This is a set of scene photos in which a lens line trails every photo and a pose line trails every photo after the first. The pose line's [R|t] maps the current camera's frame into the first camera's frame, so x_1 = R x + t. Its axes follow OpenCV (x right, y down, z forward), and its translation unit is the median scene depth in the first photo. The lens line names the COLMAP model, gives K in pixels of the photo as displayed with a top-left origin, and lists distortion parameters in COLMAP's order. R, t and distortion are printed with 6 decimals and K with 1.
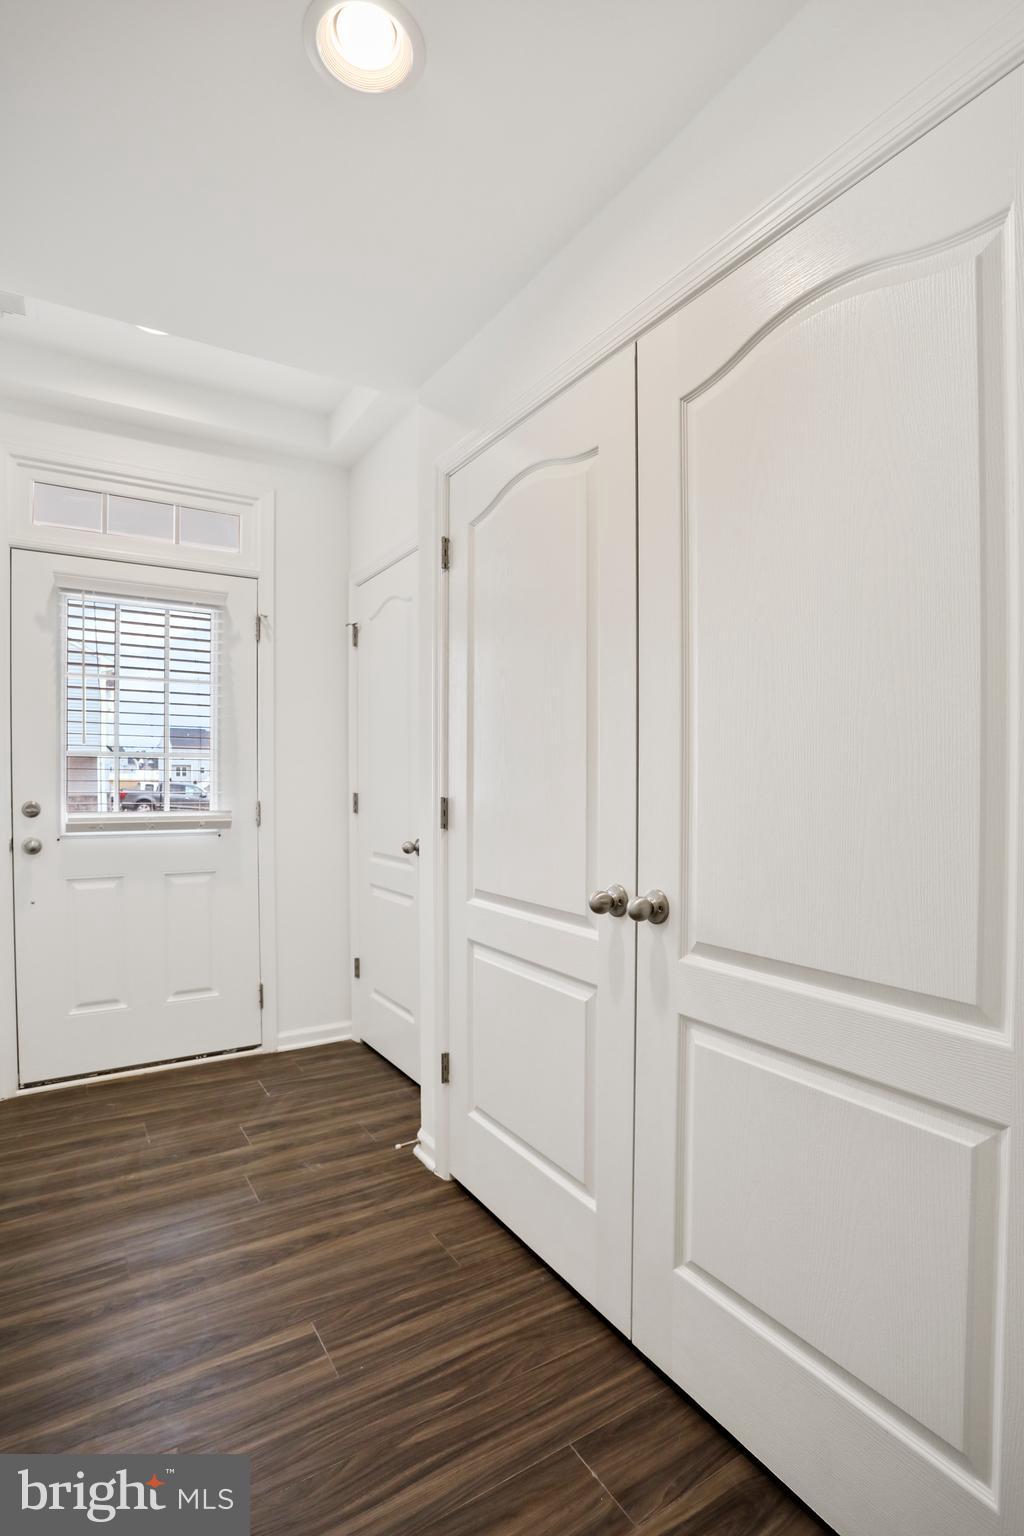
lens RADIAL K [[752.2, 0, 539.1], [0, 752.2, 783.3], [0, 0, 1]] dist [-0.053988, 0.022011]
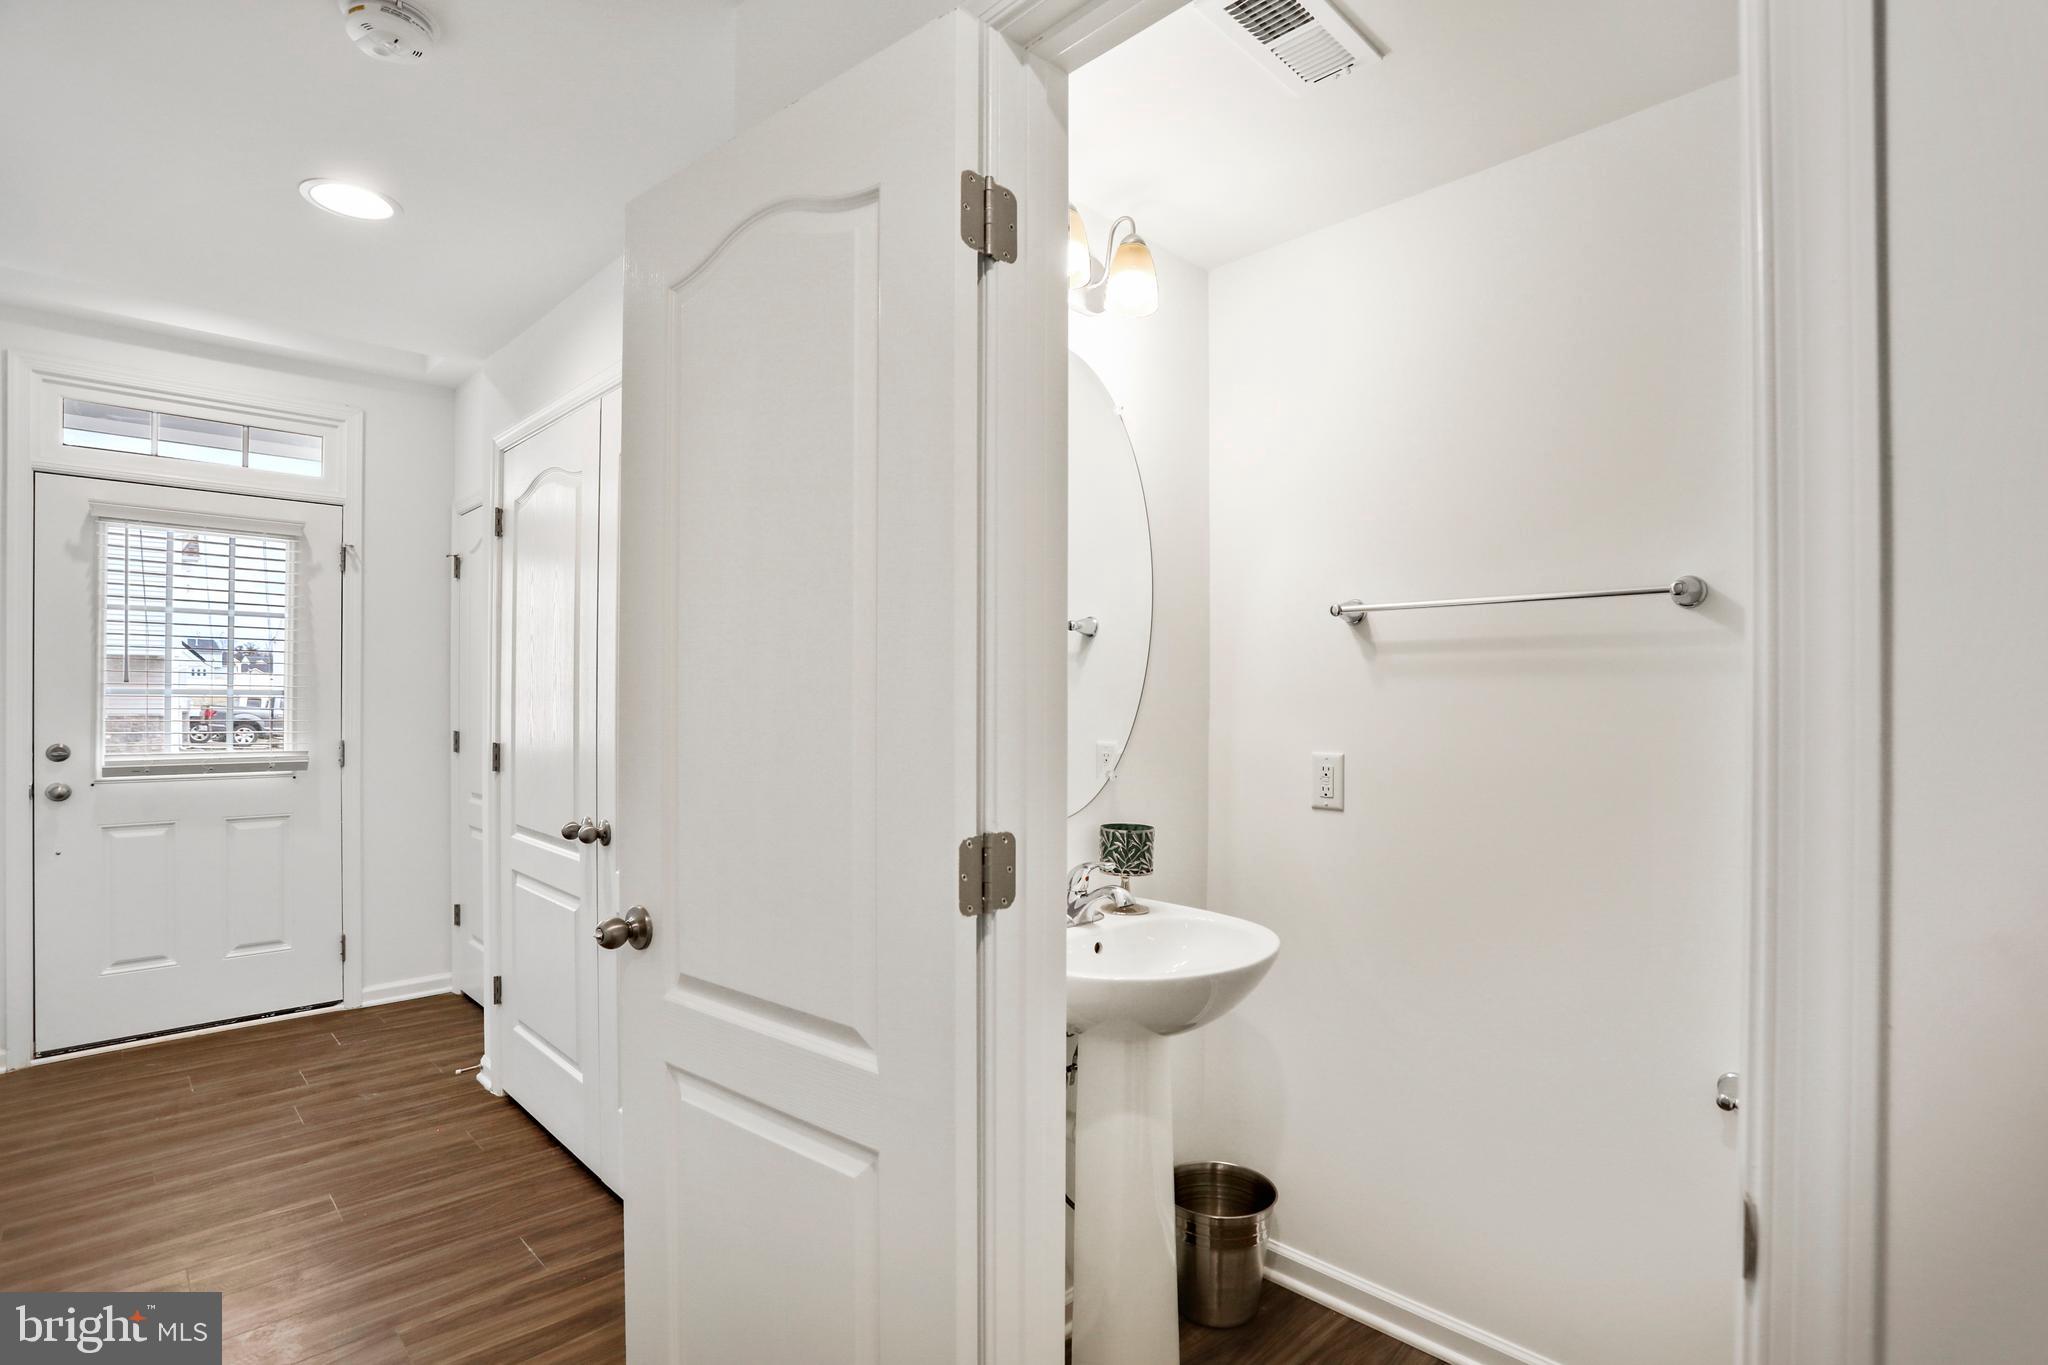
lens RADIAL K [[985.5, 0, 1032.0], [0, 985.5, 685.5], [0, 0, 1]] dist [-0.039561, 0.017741]
pose [[0.981856, 0.006366, 0.189519, 0.290660], [-0.004239, 0.999923, -0.011625, -0.041194], [-0.189579, 0.010610, 0.981808, -0.435624]]
